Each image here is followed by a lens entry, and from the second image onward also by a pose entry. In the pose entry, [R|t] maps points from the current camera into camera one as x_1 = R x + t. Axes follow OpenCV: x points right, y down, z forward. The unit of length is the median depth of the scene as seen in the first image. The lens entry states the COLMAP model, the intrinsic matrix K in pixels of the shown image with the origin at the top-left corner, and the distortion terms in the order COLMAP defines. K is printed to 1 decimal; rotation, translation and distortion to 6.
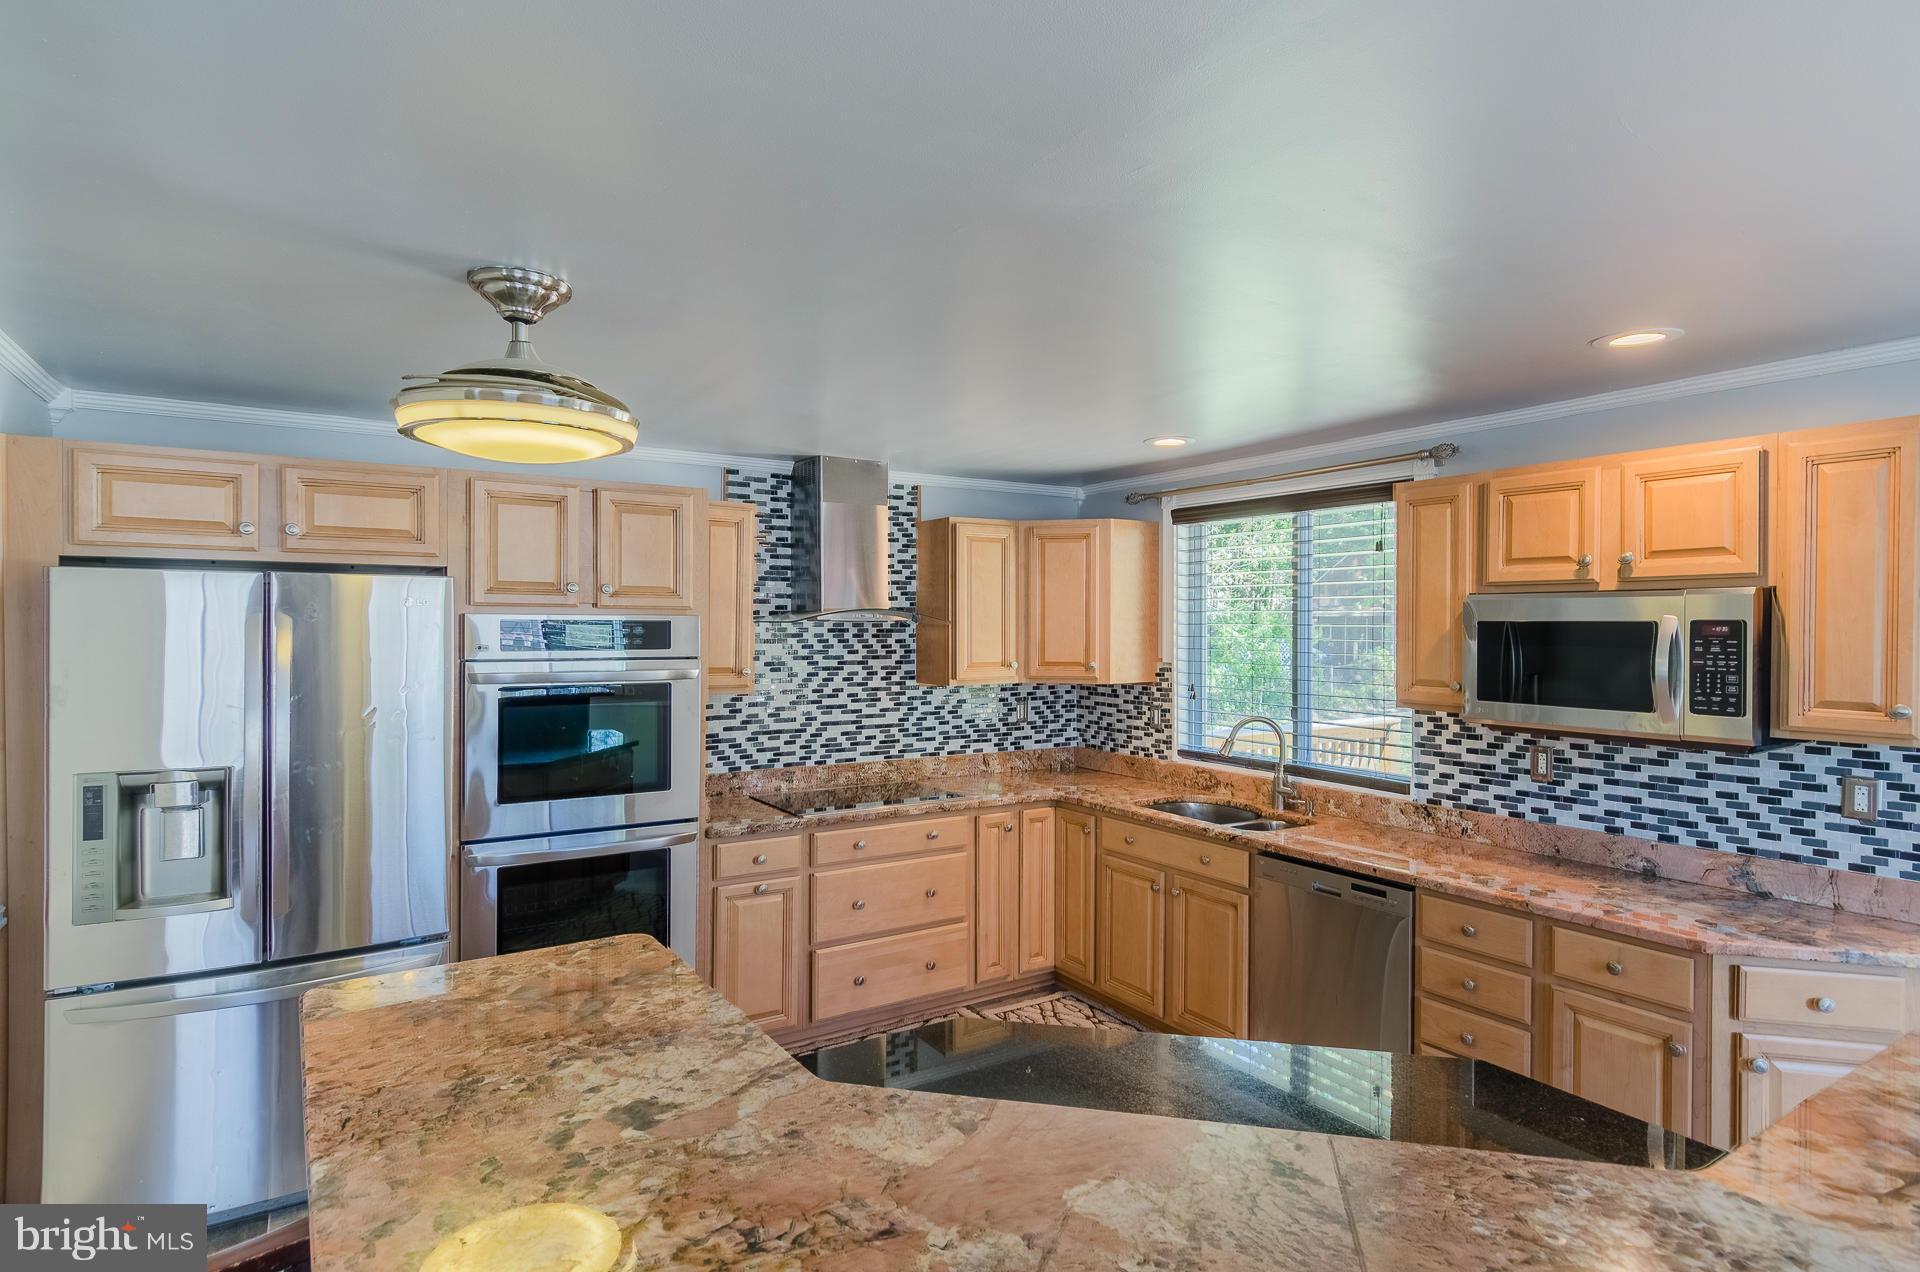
lens RADIAL K [[1010.7, 0, 963.9], [0, 1010.7, 632.3], [0, 0, 1]] dist [0.007349, -0.005119]
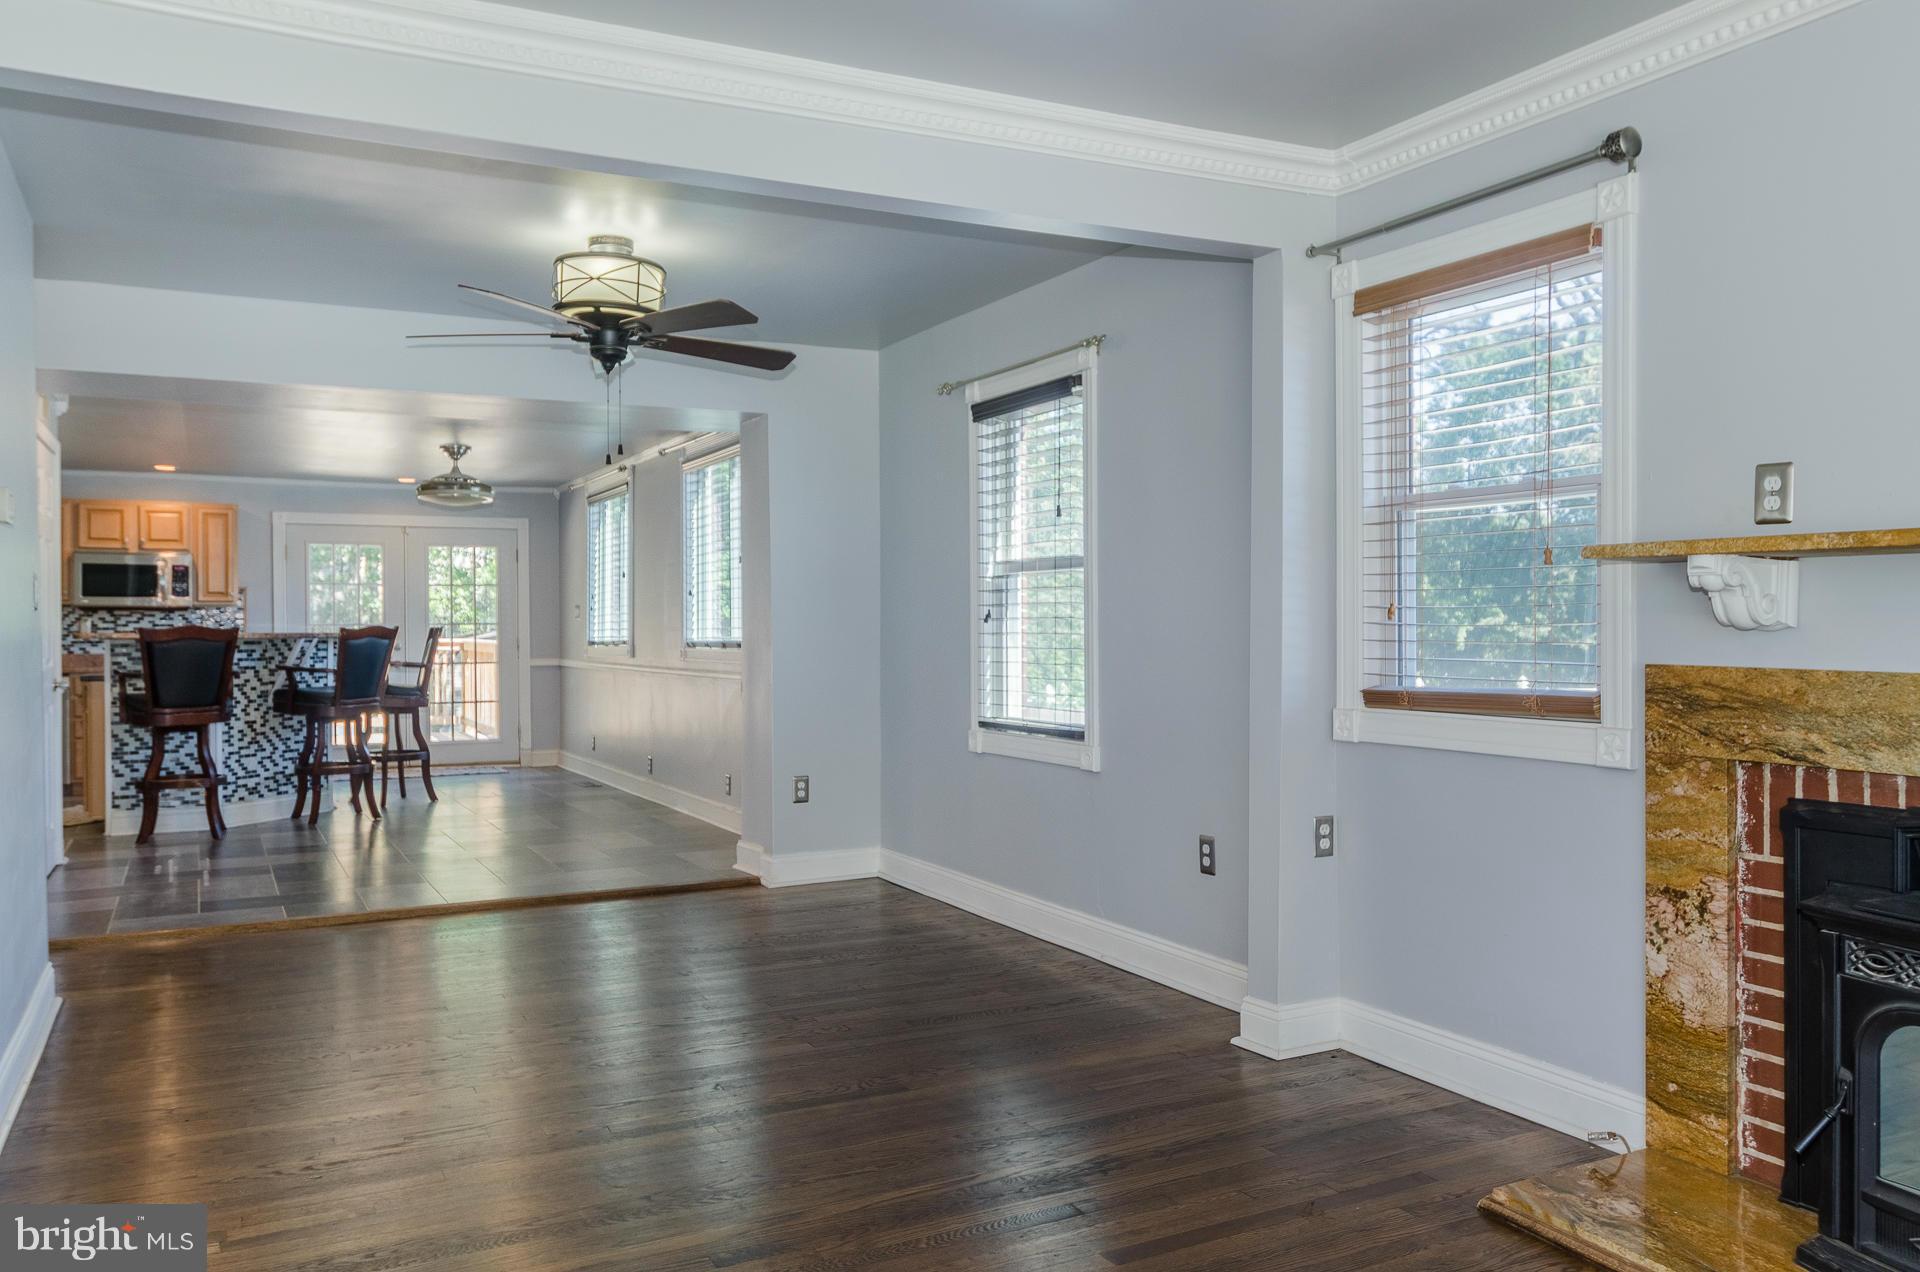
lens RADIAL K [[1446.8, 0, 967.8], [0, 1446.8, 633.5], [0, 0, 1]] dist [-0.002270, 0.006705]
pose [[0.103283, -0.008045, 0.994619, -2.237868], [0.006800, 0.999950, 0.007382, 0.120200], [-0.994629, 0.006001, 0.103333, -1.192297]]
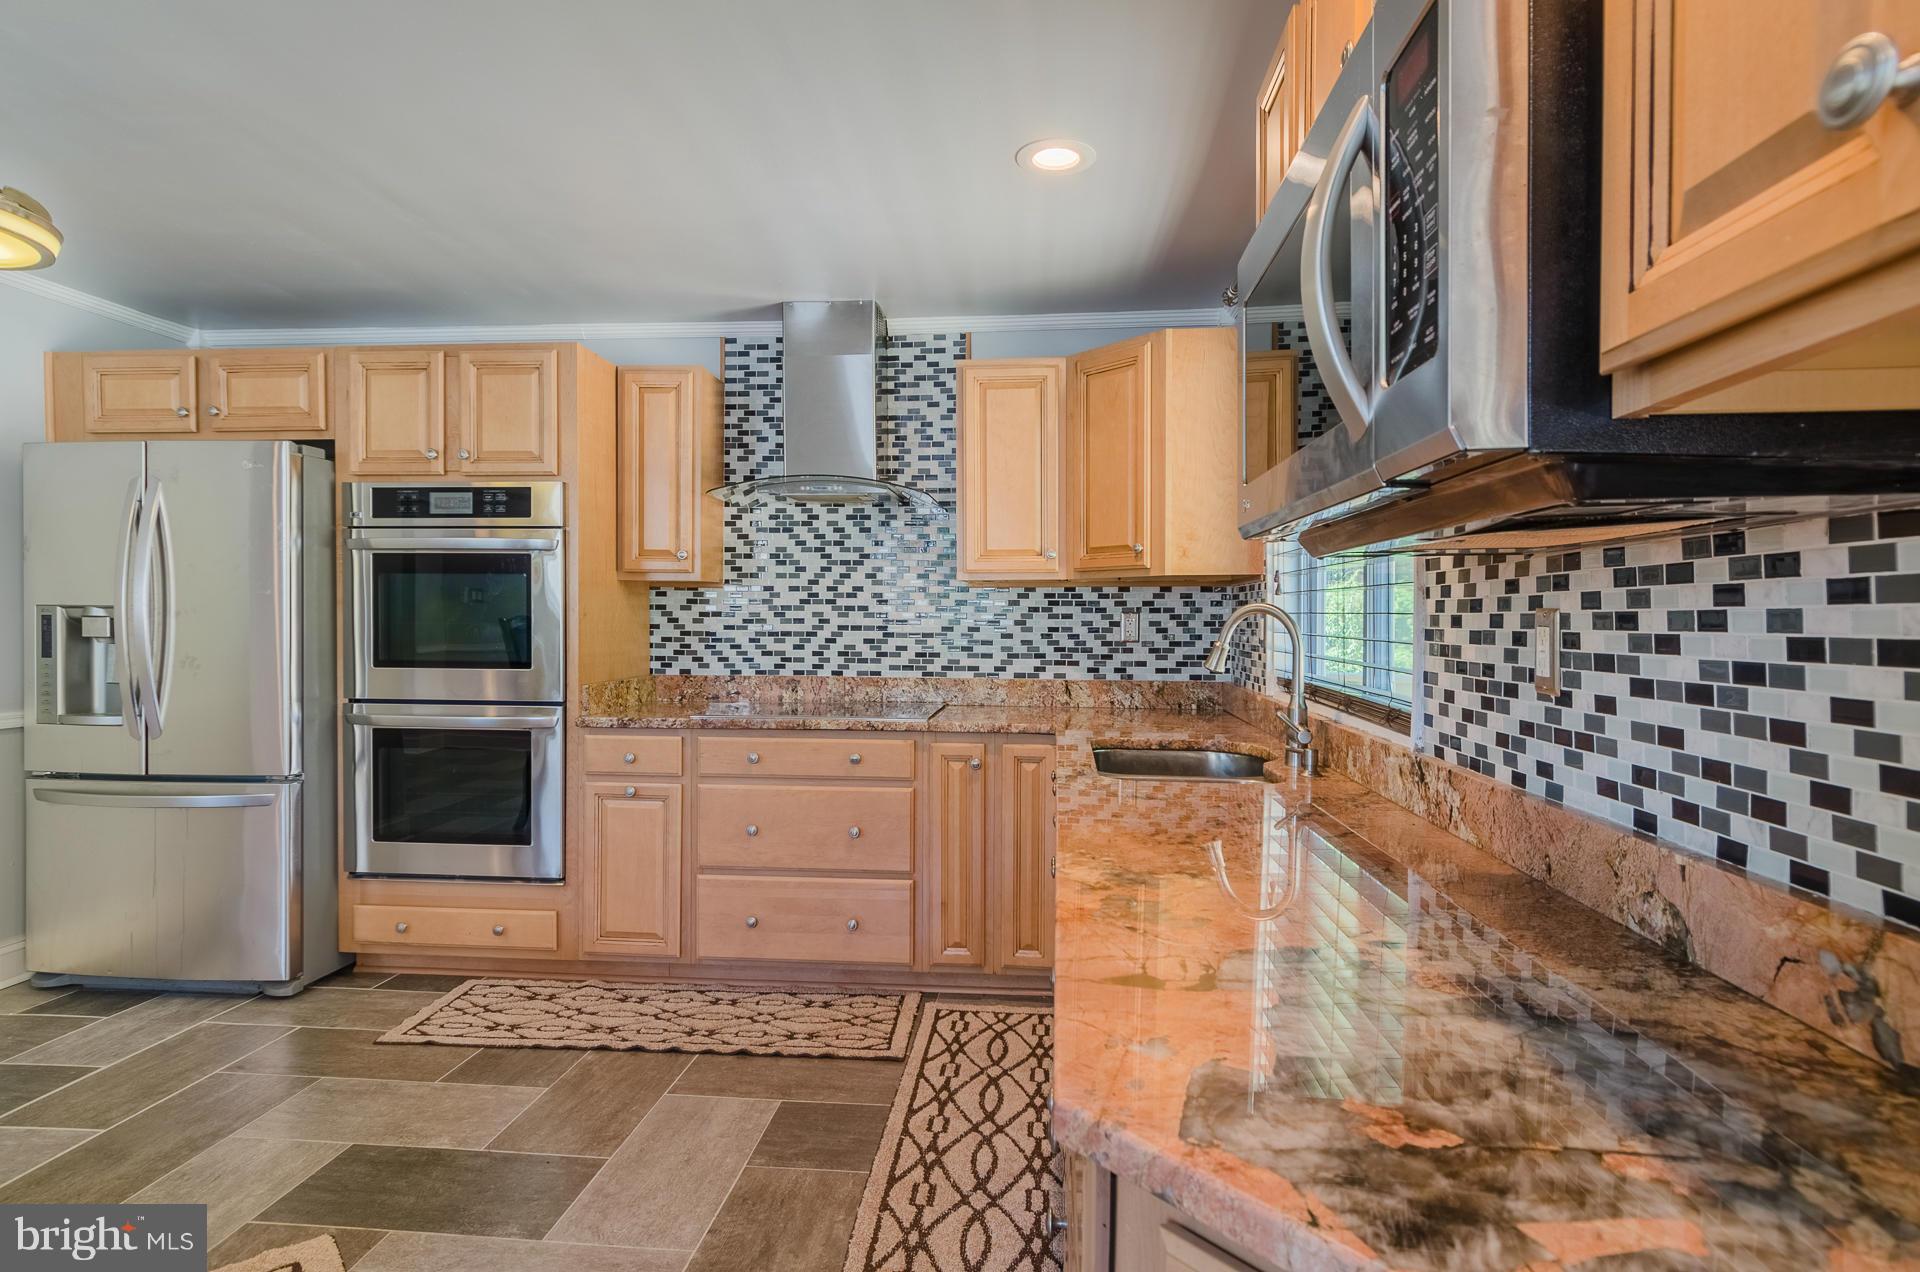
lens RADIAL K [[1010.7, 0, 965.0], [0, 1010.7, 636.3], [0, 0, 1]] dist [0.007349, -0.005119]
pose [[0.790926, 0.011581, -0.611802, 0.578779], [-0.006153, 0.999921, 0.010973, 0.109600], [0.611881, -0.004915, 0.790935, 0.492193]]
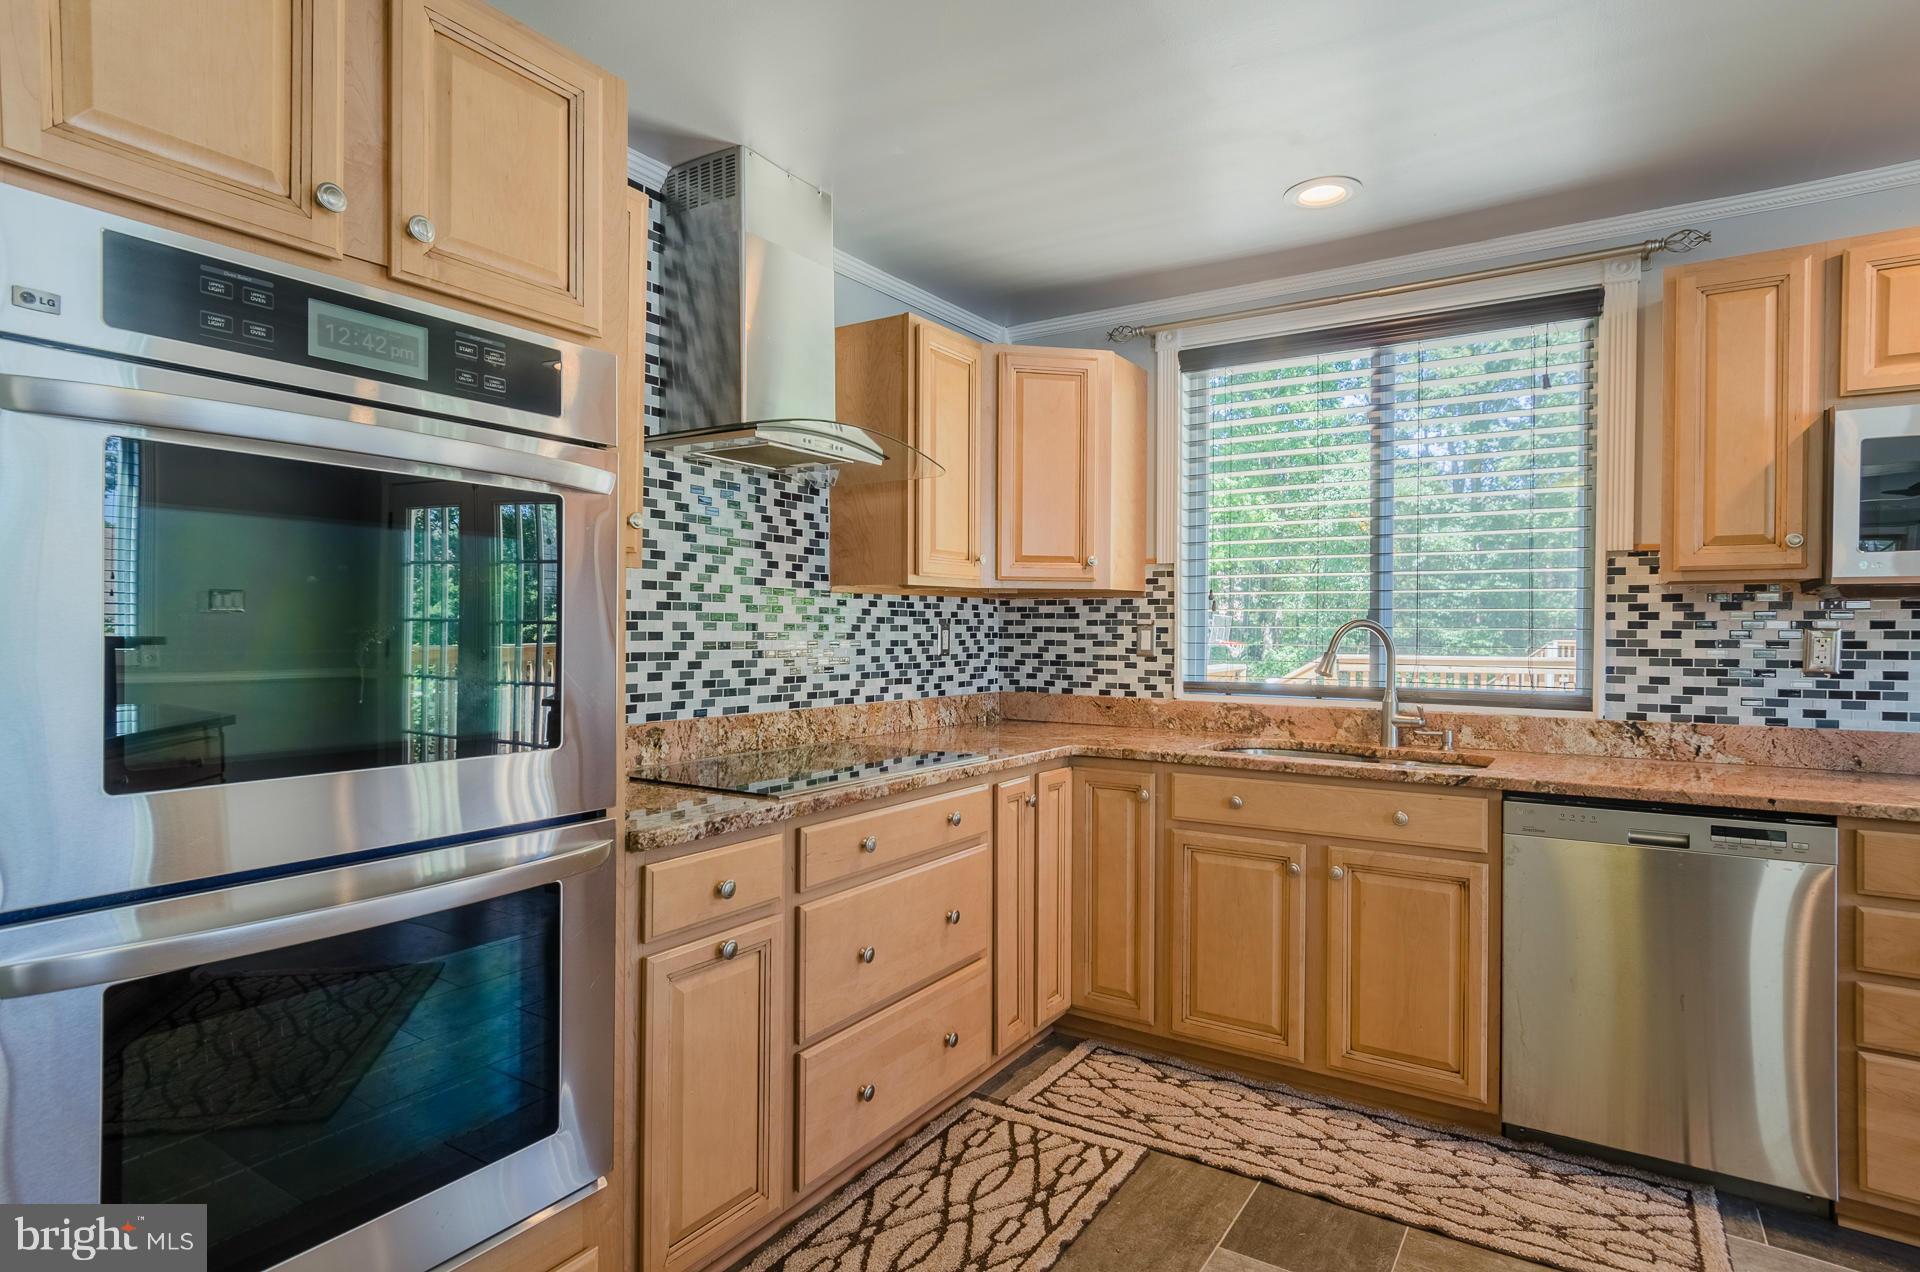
lens RADIAL K [[1010.7, 0, 966.3], [0, 1010.7, 637.5], [0, 0, 1]] dist [0.007349, -0.005119]
pose [[0.909542, -0.003146, 0.415601, -0.303501], [0.001747, 0.999991, 0.003746, 0.105003], [-0.415609, -0.002681, 0.909539, 0.522804]]
